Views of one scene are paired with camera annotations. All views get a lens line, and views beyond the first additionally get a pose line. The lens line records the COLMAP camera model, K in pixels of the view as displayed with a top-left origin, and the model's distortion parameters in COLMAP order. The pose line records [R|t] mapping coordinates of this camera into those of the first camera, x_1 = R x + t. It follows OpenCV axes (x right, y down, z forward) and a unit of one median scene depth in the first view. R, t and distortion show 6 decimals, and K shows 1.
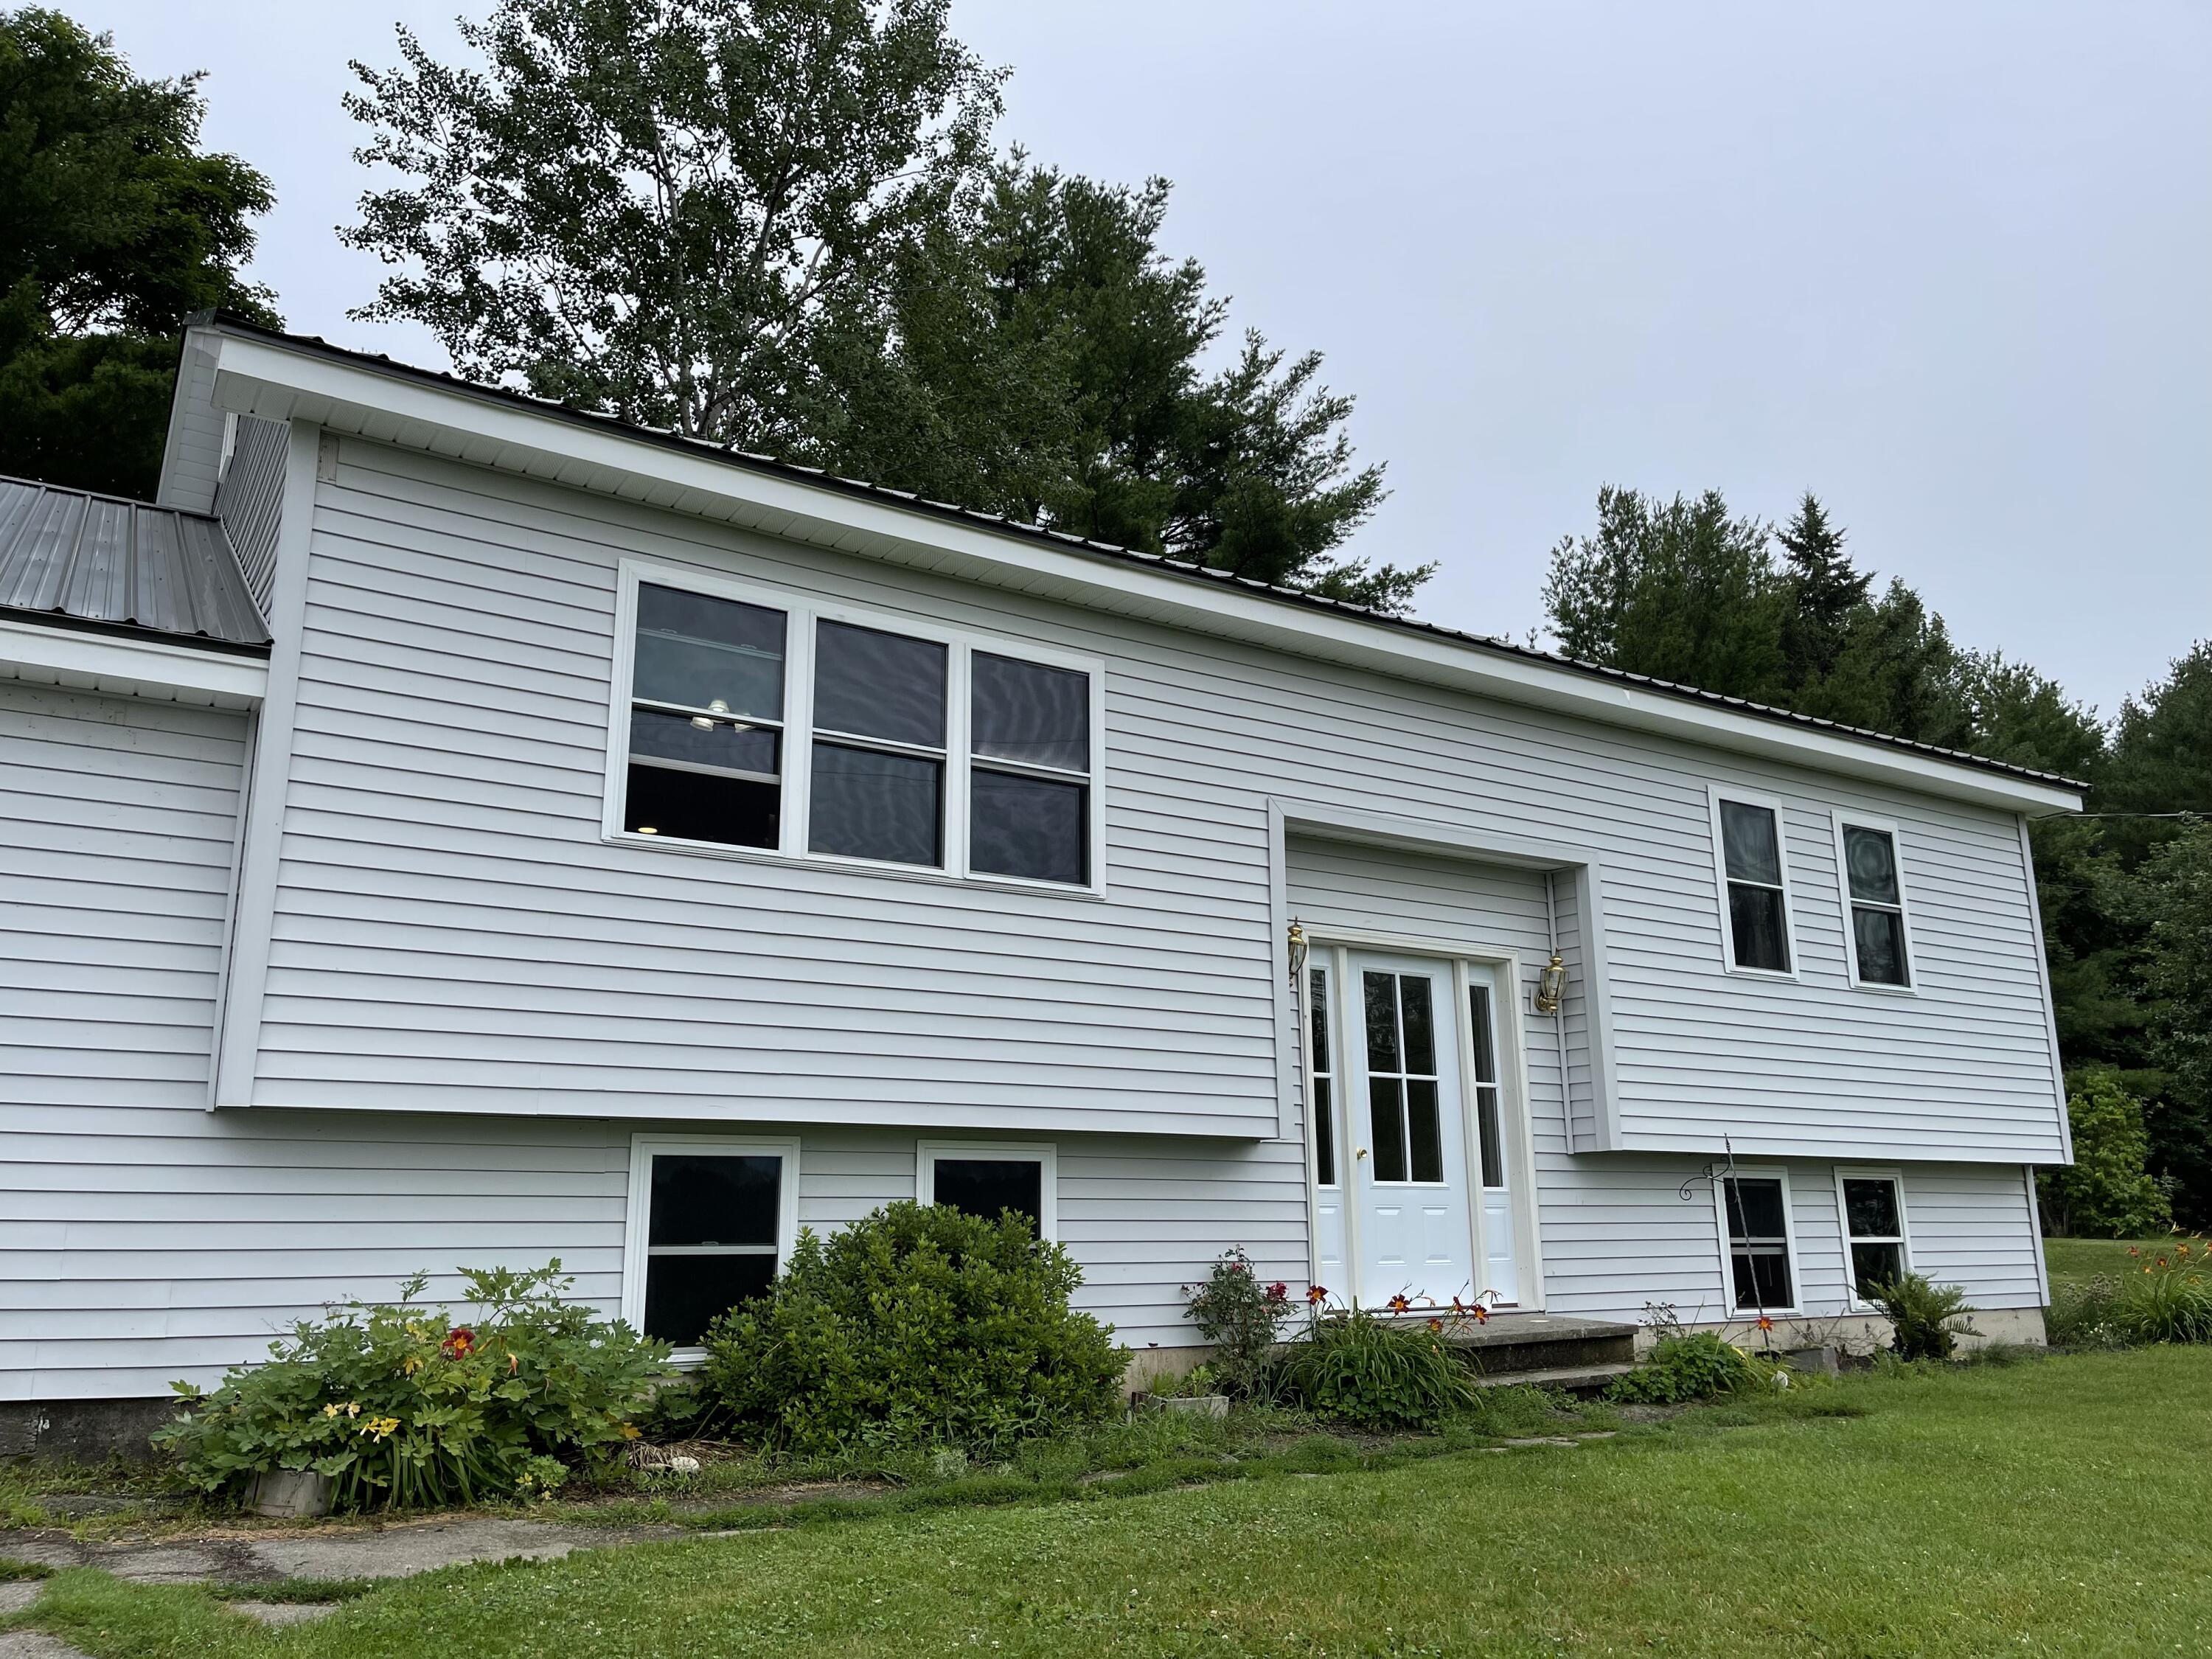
lens RADIAL K [[1663.5, 0, 1102.6], [0, 1663.5, 829.2], [0, 0, 1]] dist [-0.040687, -0.002984]
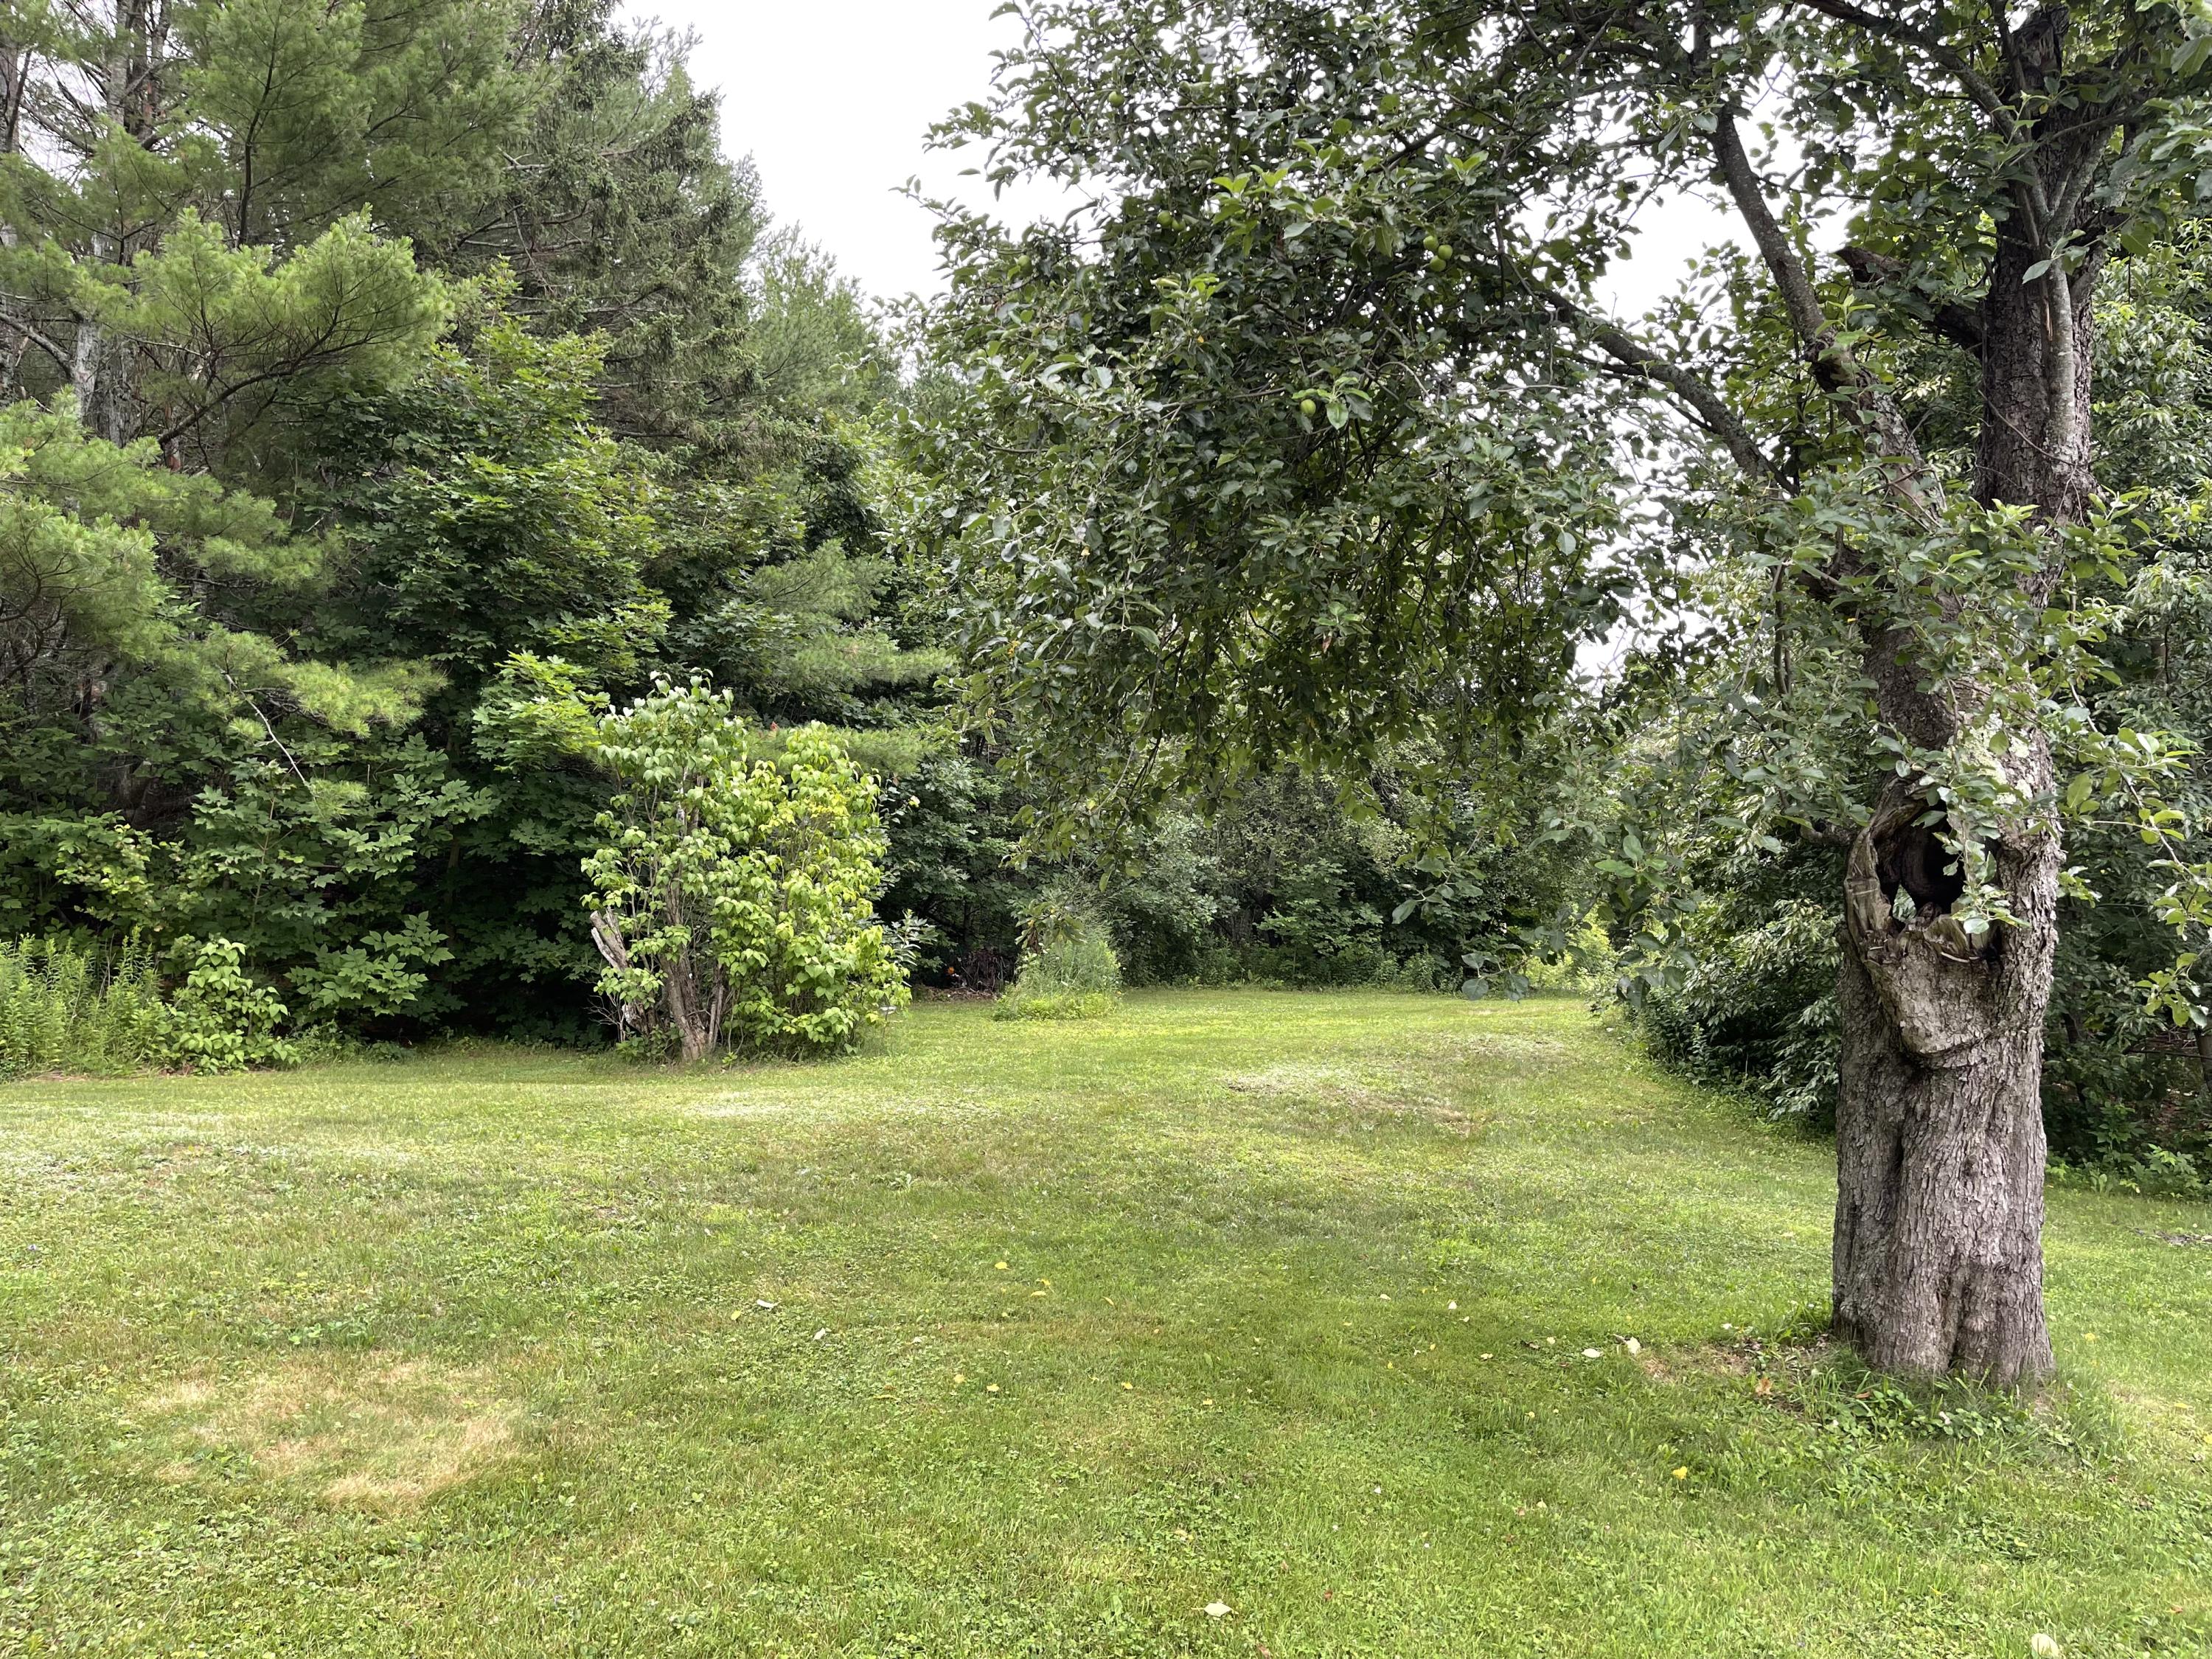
lens RADIAL K [[1663.5, 0, 1105.8], [0, 1663.5, 829.5], [0, 0, 1]] dist [-0.040687, -0.002984]
pose [[0.778400, 0.016319, 0.627556, 0.371026], [-0.121834, 0.984582, 0.125516, 0.108870], [-0.615832, -0.174160, 0.768387, 0.563708]]
